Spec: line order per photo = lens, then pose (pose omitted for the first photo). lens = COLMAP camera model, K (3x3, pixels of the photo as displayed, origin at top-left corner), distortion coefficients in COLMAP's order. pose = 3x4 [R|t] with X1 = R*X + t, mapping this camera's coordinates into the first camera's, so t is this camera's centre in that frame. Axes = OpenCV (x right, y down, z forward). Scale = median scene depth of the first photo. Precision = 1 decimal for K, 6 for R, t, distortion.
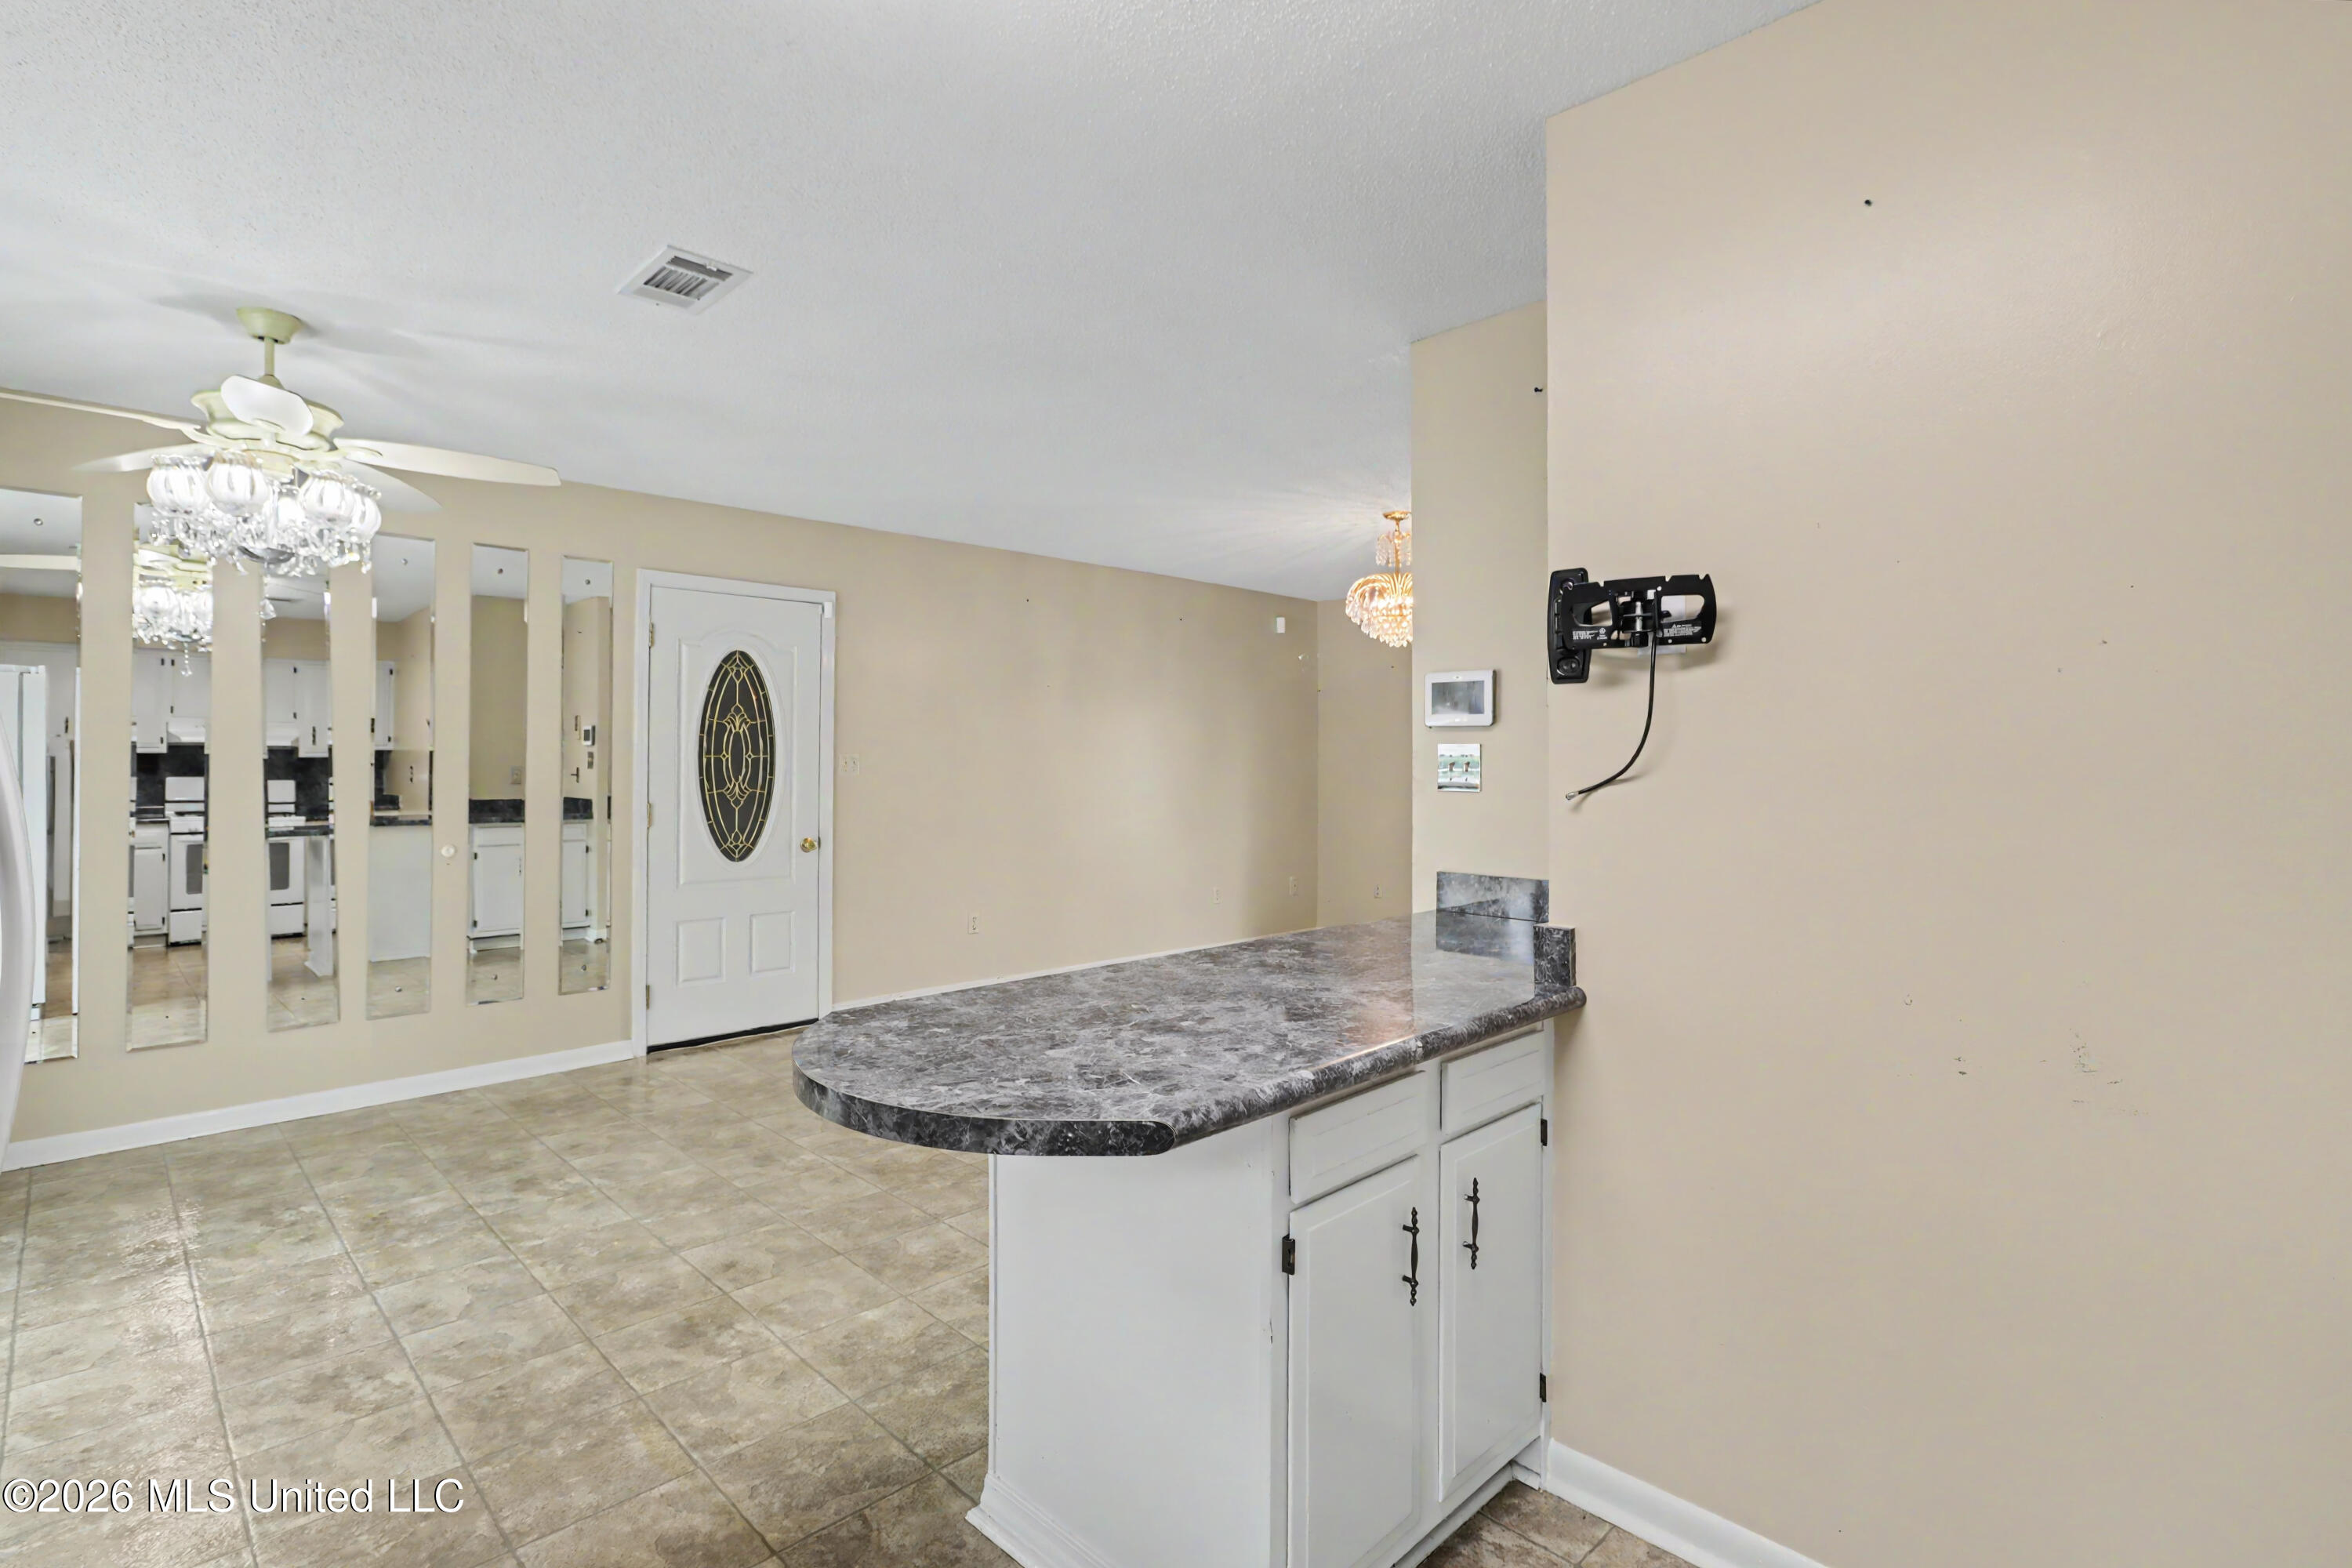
lens RADIAL K [[1117.1, 0, 1154.5], [0, 1117.1, 751.7], [0, 0, 1]] dist [0.001684, 0.000926]
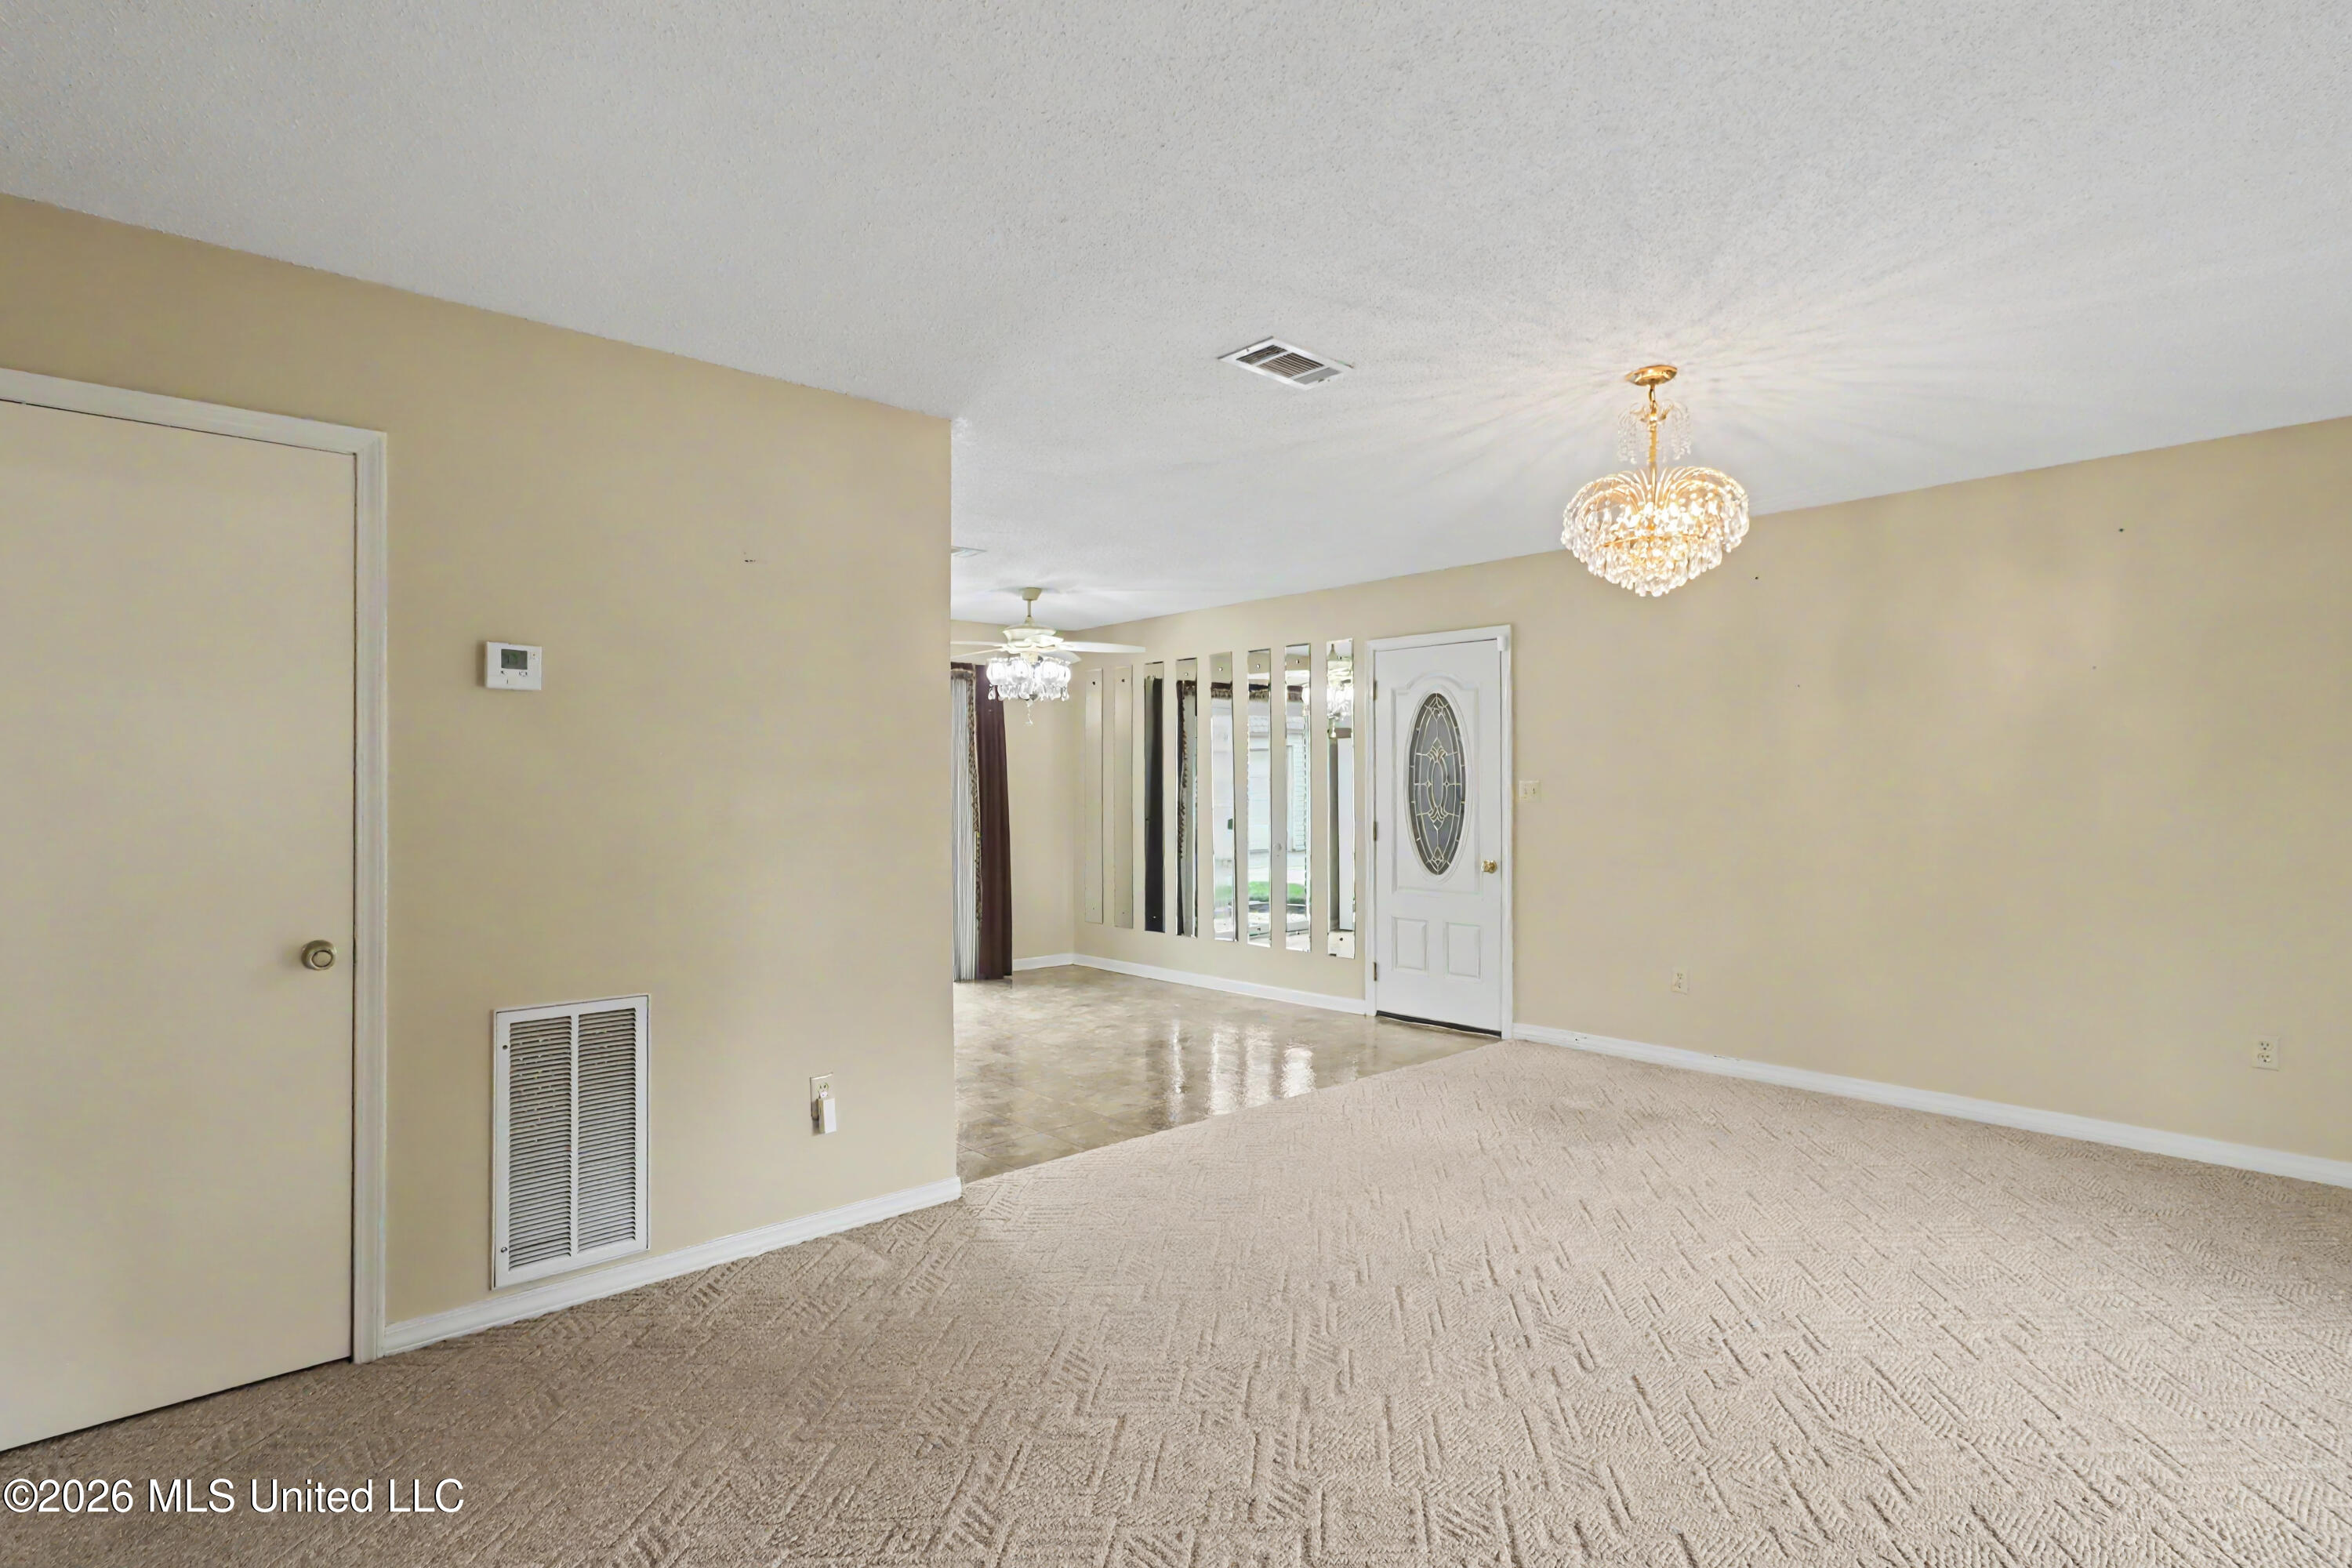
lens RADIAL K [[1184.2, 0, 1176.0], [0, 1184.2, 784.0], [0, 0, 1]] dist [0.000434, 0.000280]
pose [[-0.046928, -0.004103, -0.998890, 1.532551], [0.010622, 0.999933, -0.004606, 0.010565], [0.998842, -0.010826, -0.046881, 1.385280]]
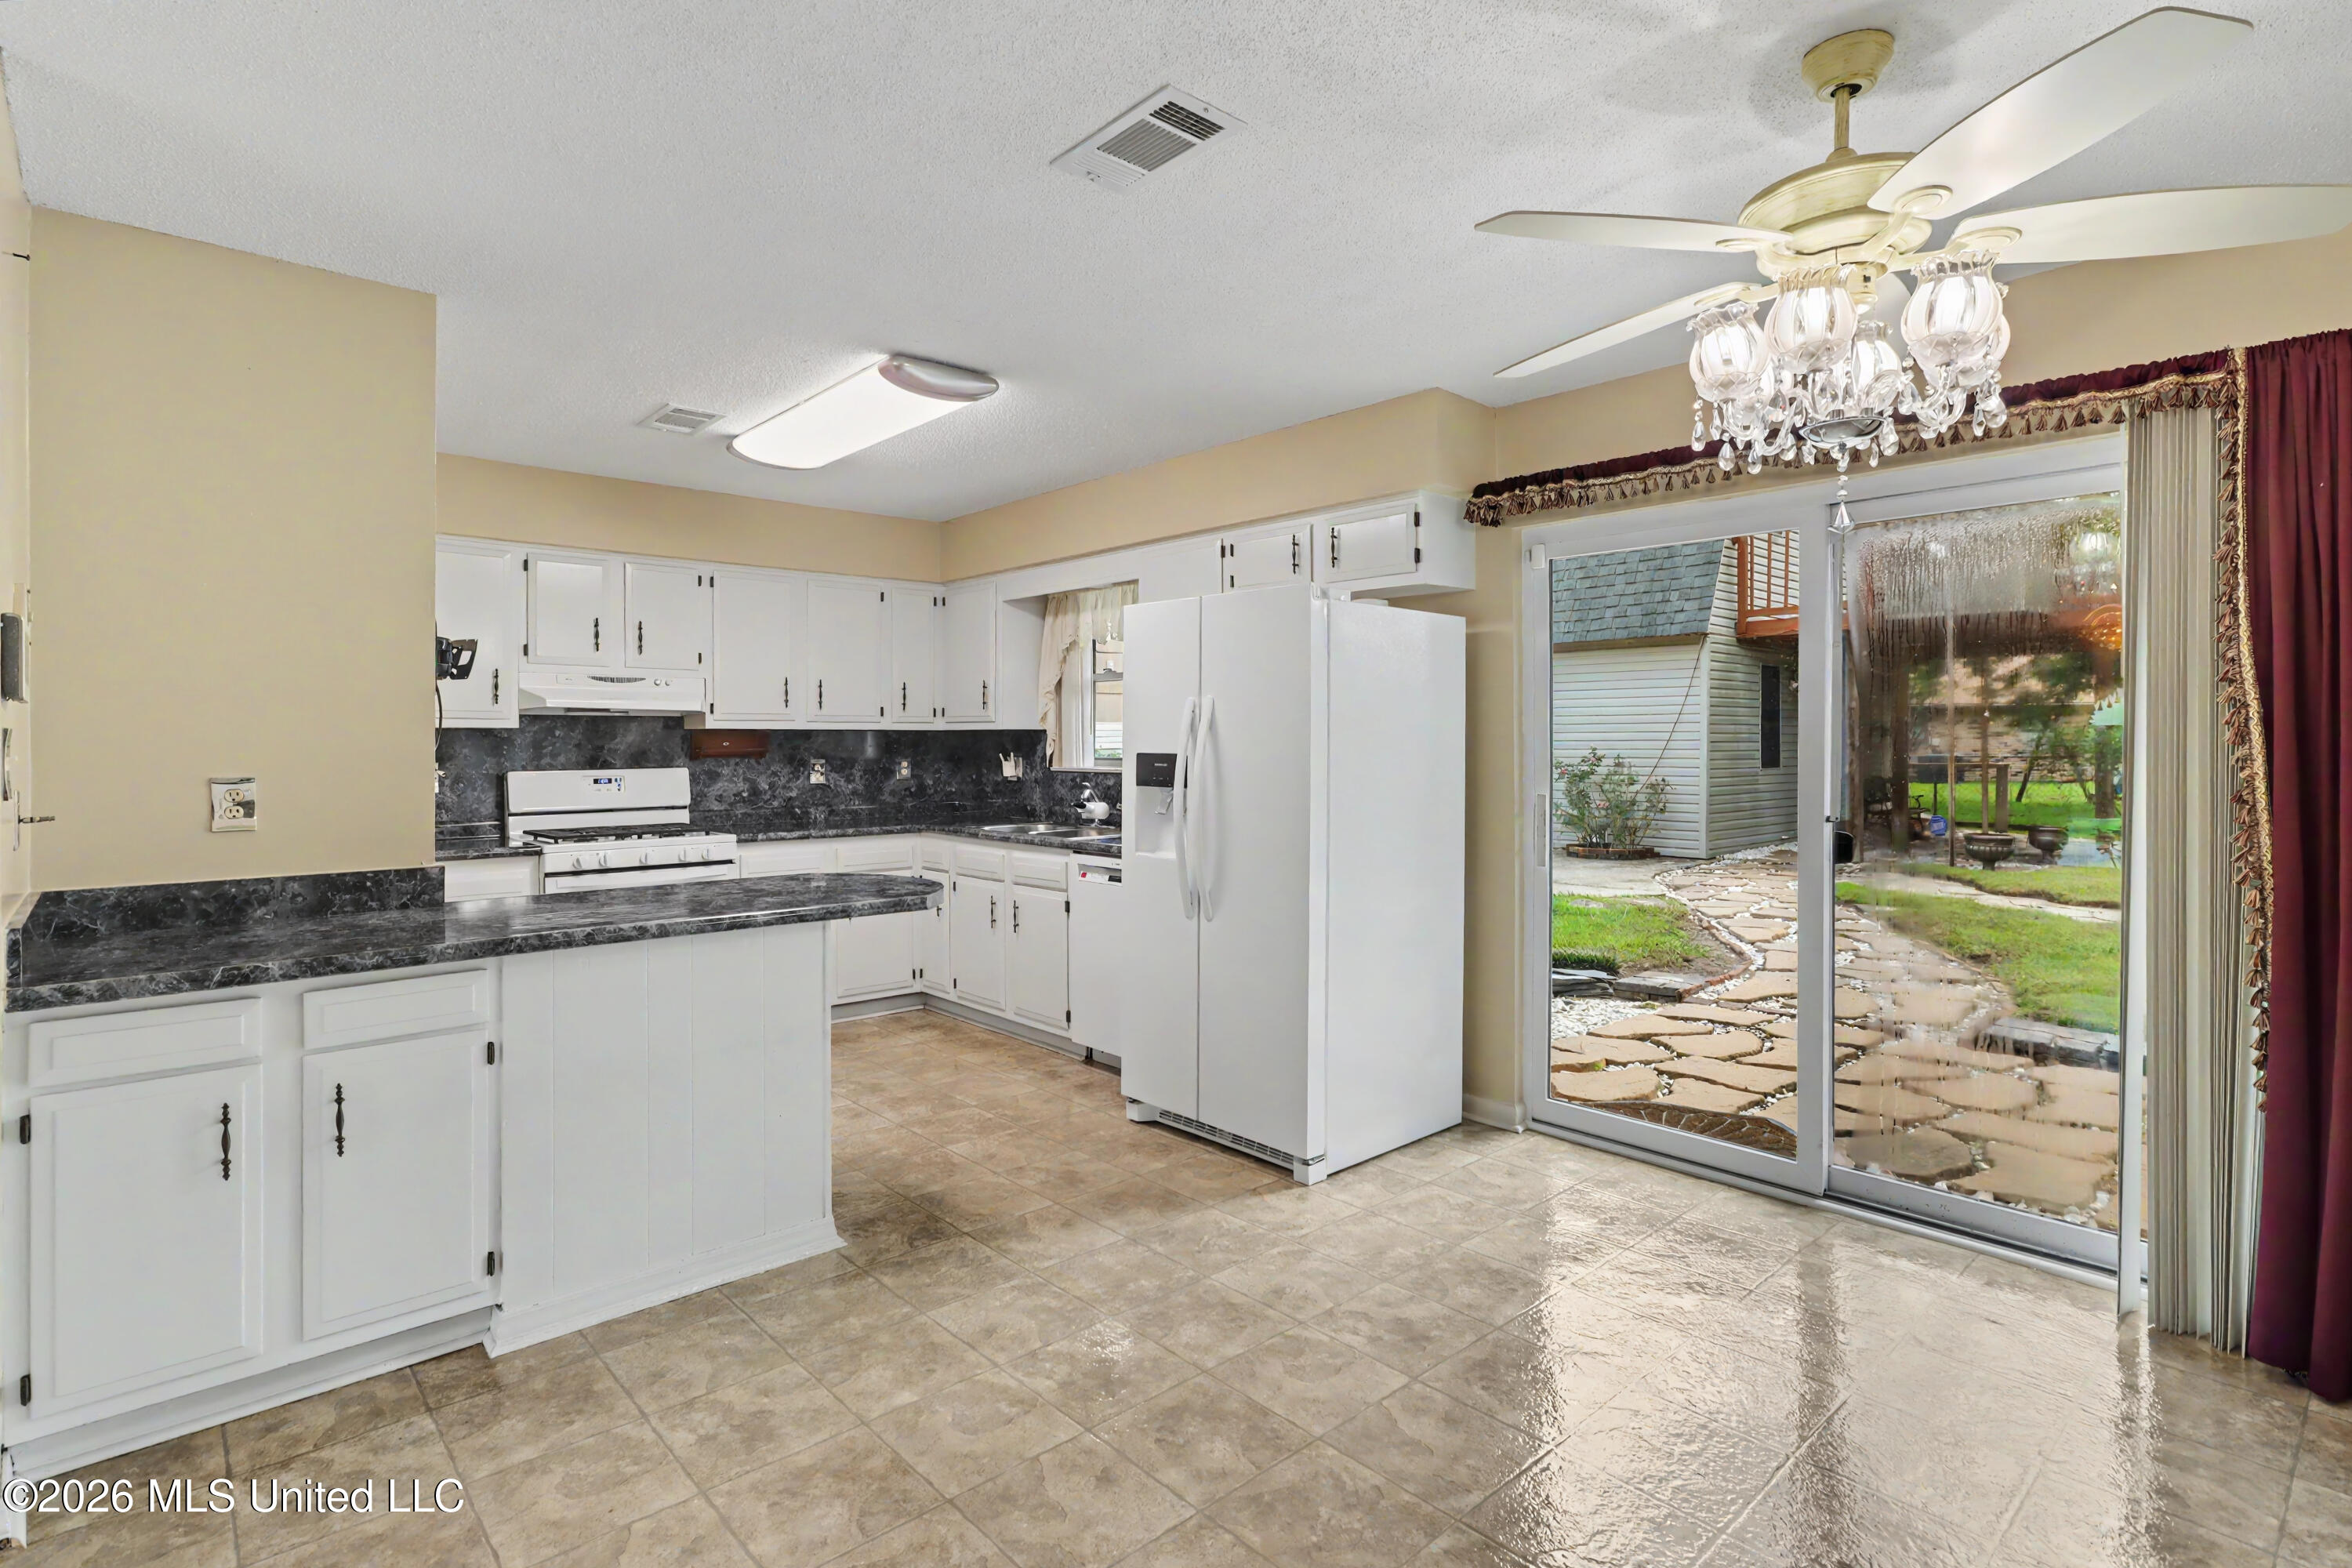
lens RADIAL K [[1154.3, 0, 1133.2], [0, 1154.3, 745.8], [0, 0, 1]] dist [-0.002073, 0.000318]
pose [[-0.998238, -0.000030, 0.059334, -0.425951], [-0.000106, 0.999999, -0.001263, 0.004277], [-0.059334, -0.001267, -0.998237, 1.663287]]
